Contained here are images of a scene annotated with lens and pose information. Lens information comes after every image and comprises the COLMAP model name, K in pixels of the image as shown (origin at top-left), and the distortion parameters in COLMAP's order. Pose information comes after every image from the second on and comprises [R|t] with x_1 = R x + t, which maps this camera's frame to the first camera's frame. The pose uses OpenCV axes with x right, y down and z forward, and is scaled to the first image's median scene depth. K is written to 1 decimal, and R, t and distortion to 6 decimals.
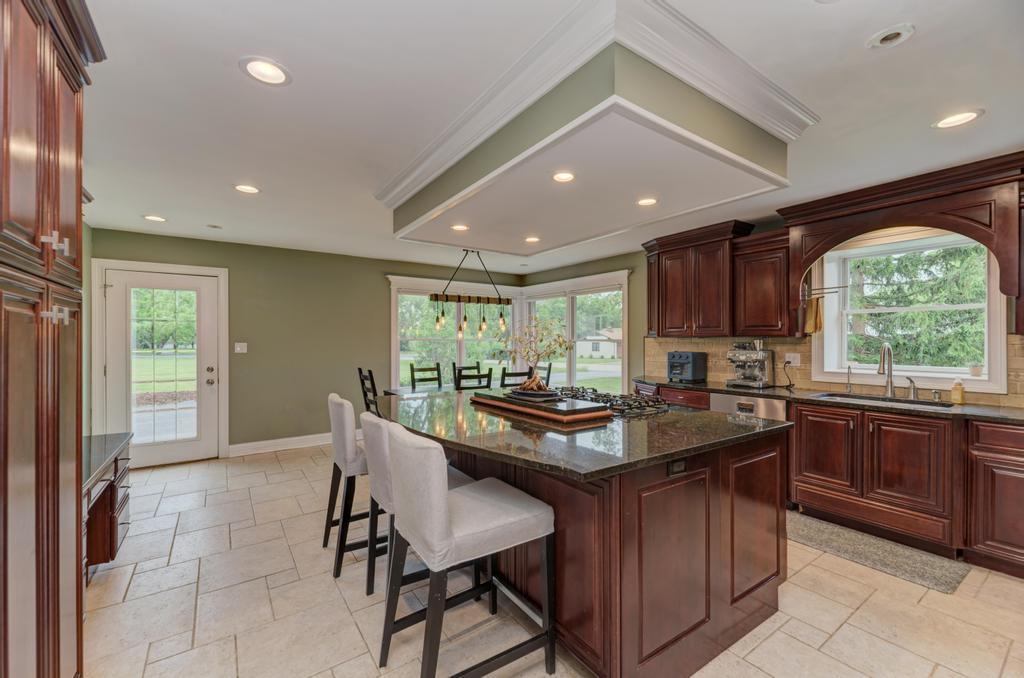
lens RADIAL K [[420.8, 0, 513.2], [0, 420.8, 343.7], [0, 0, 1]] dist [0.007365, -0.000681]
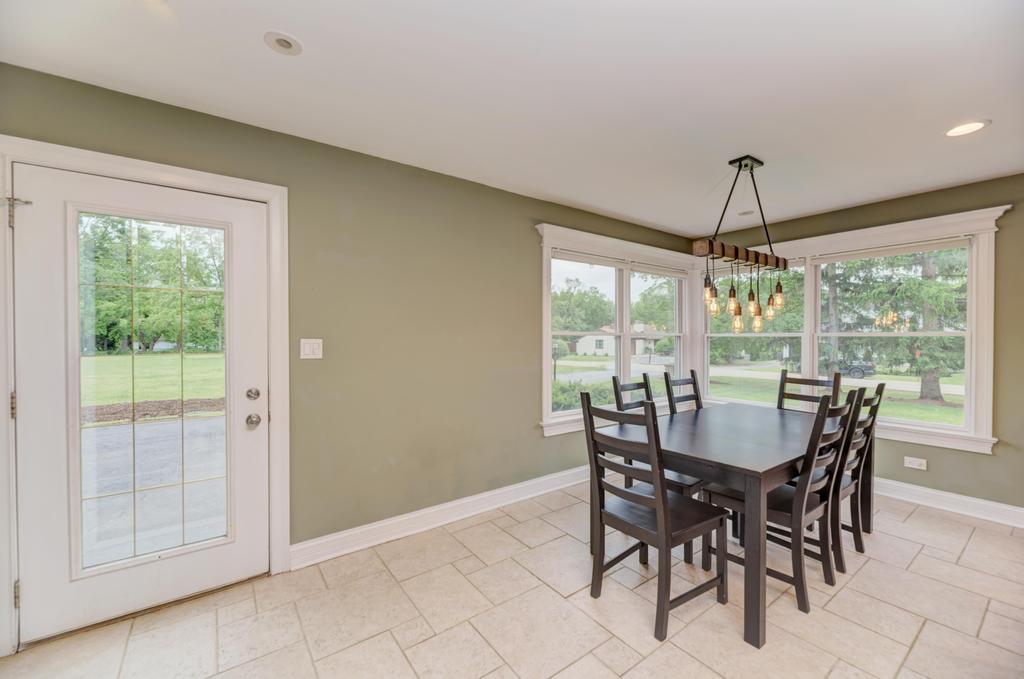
lens RADIAL K [[409.0, 0, 517.1], [0, 409.0, 344.3], [0, 0, 1]] dist [0.000368, -0.000394]
pose [[0.999439, -0.002956, 0.033349, -0.505313], [0.002737, 0.999974, 0.006610, 0.002511], [-0.033368, -0.006515, 0.999422, 0.614176]]
